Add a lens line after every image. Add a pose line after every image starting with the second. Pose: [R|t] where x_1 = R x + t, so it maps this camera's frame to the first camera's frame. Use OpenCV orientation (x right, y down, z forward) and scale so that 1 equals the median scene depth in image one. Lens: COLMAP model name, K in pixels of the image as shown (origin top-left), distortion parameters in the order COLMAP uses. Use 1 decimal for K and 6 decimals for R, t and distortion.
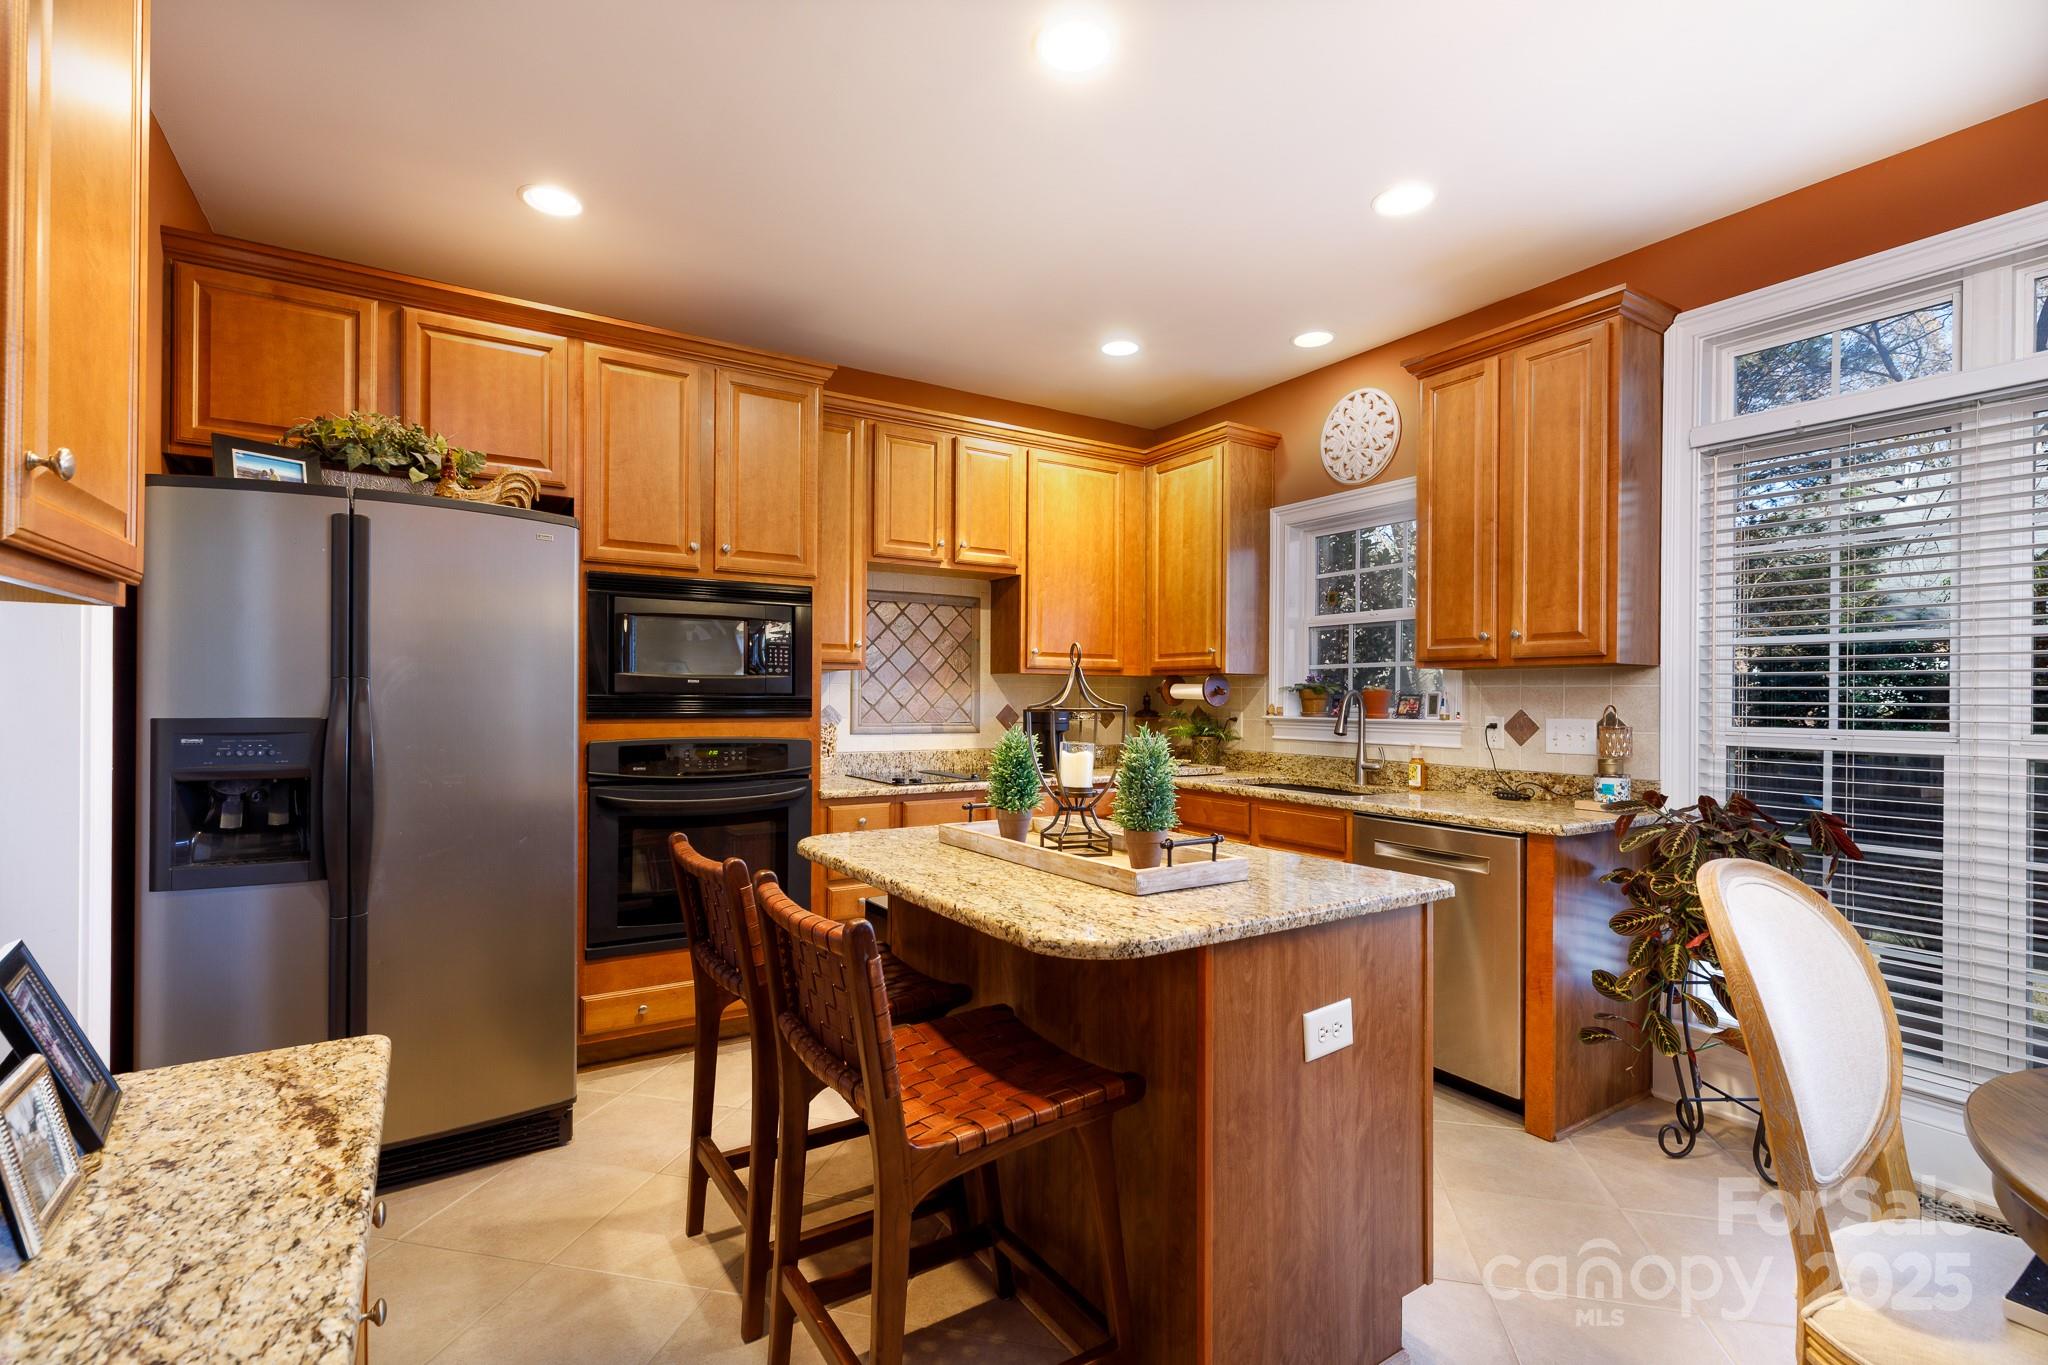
lens RADIAL K [[907.5, 0, 1026.6], [0, 907.5, 676.9], [0, 0, 1]] dist [0.002679, -0.000429]
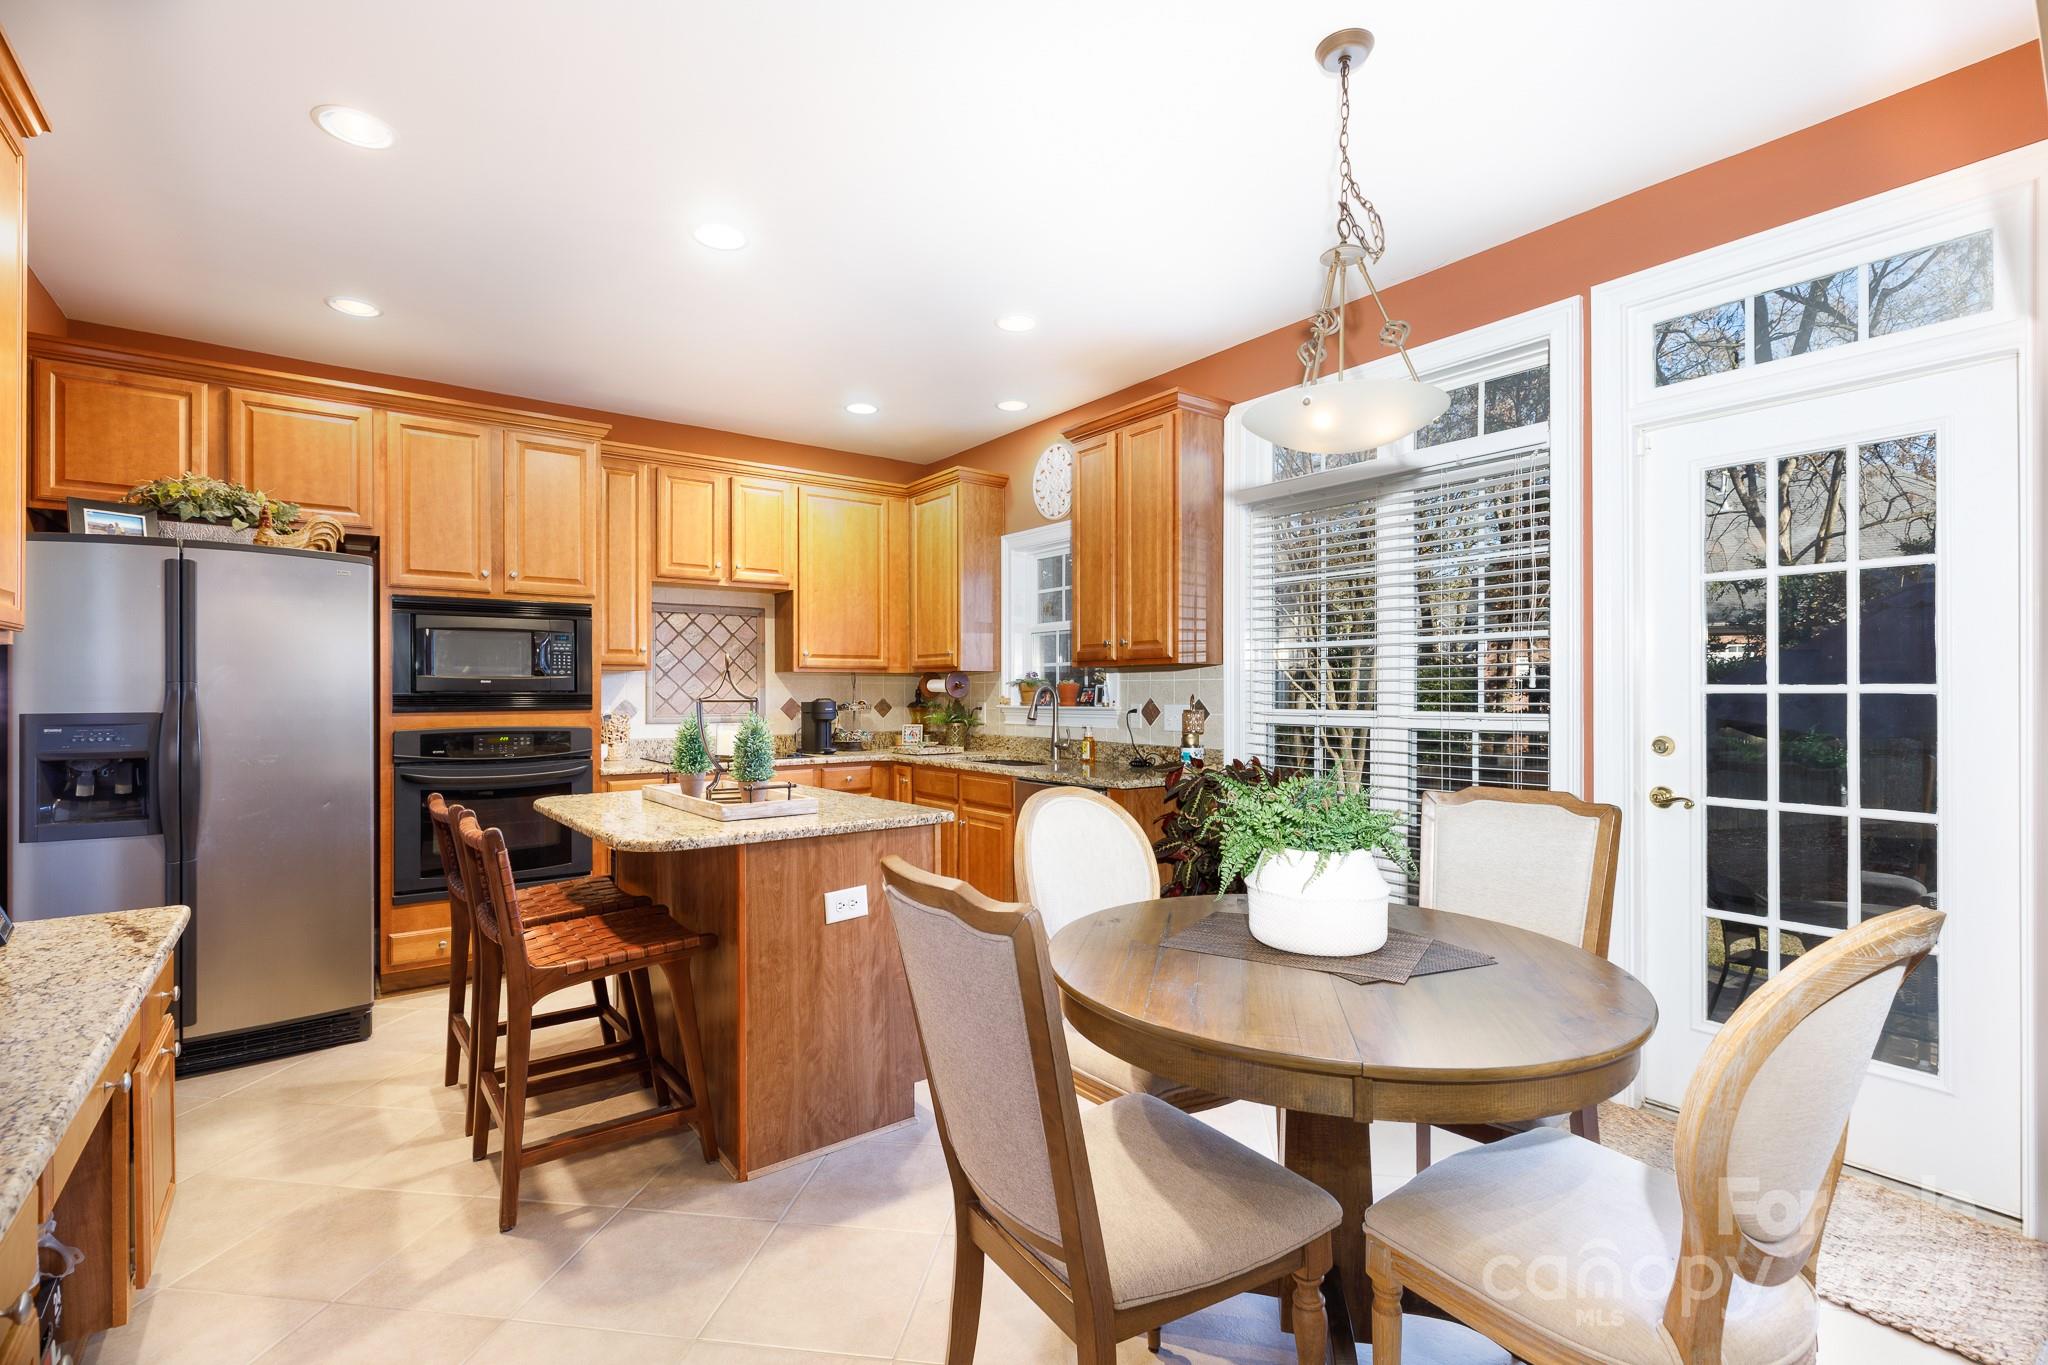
lens RADIAL K [[906.8, 0, 1021.4], [0, 906.8, 670.3], [0, 0, 1]] dist [0.001275, 0.000442]
pose [[0.996819, -0.006964, 0.079398, 0.290020], [0.006988, 0.999976, -0.000036, -0.005897], [-0.079395, 0.000591, 0.996843, -0.325444]]
